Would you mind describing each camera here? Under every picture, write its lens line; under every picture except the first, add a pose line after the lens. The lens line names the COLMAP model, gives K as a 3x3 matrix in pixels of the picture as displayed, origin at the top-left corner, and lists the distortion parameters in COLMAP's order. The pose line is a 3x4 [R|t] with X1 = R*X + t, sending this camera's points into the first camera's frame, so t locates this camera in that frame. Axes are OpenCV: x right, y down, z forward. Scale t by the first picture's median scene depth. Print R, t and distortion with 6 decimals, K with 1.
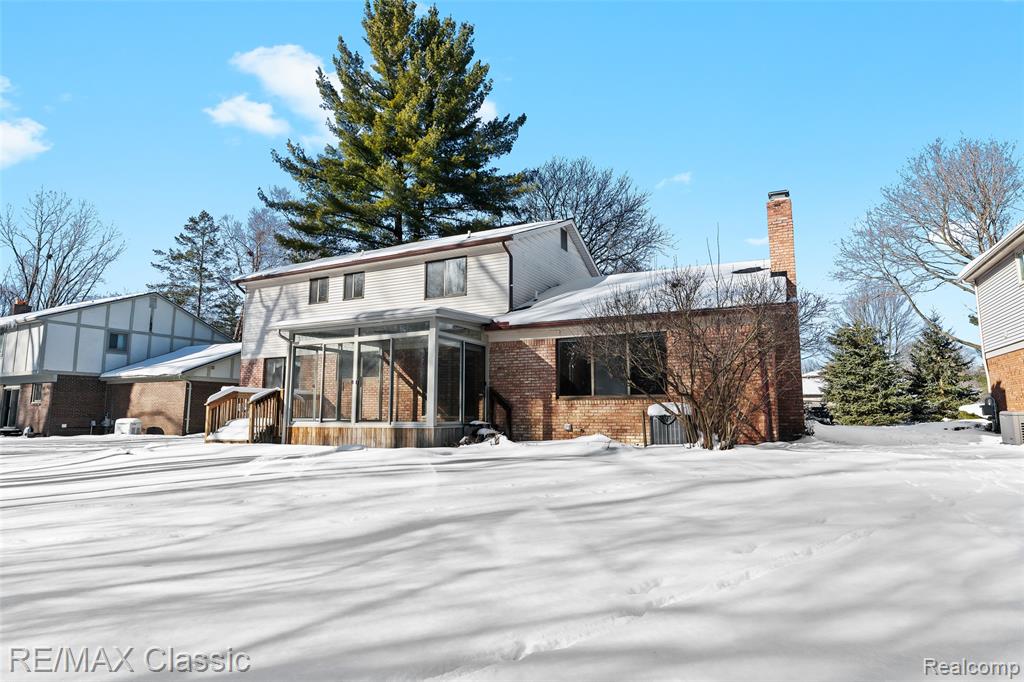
lens RADIAL K [[560.6, 0, 512.0], [0, 560.6, 341.0], [0, 0, 1]] dist [0.001144, 0.000030]
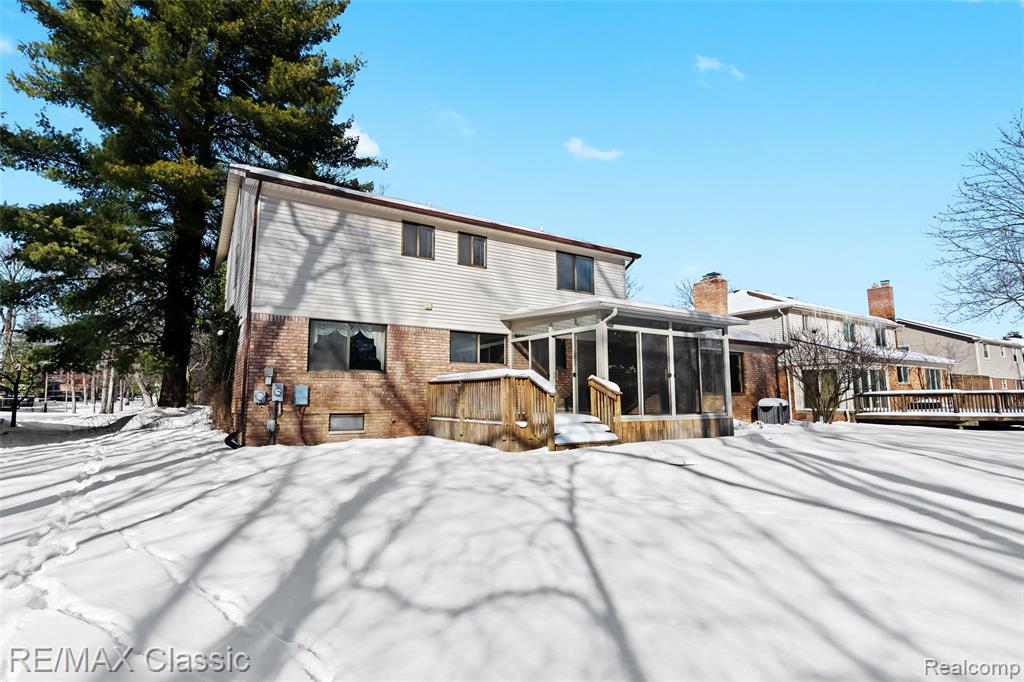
lens RADIAL K [[509.6, 0, 512.0], [0, 509.6, 341.0], [0, 0, 1]] dist [0.012919, -0.000060]
pose [[0.506241, 0.100845, 0.856476, -0.948499], [-0.108777, 0.992674, -0.052586, 0.071281], [-0.855504, -0.066543, 0.513502, 0.602799]]
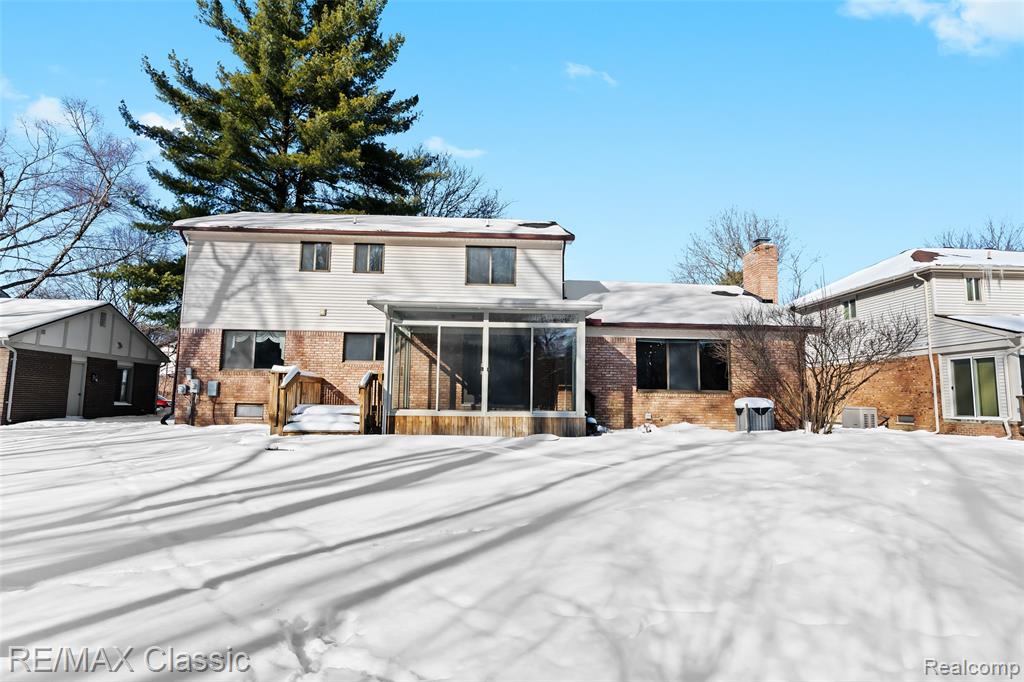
lens RADIAL K [[553.6, 0, 512.0], [0, 553.6, 341.0], [0, 0, 1]] dist [0.000305, 0.000240]
pose [[0.869473, 0.067686, 0.489322, -0.548085], [-0.078649, 0.996901, 0.001854, 0.015265], [-0.487680, -0.040097, 0.872101, 0.118290]]
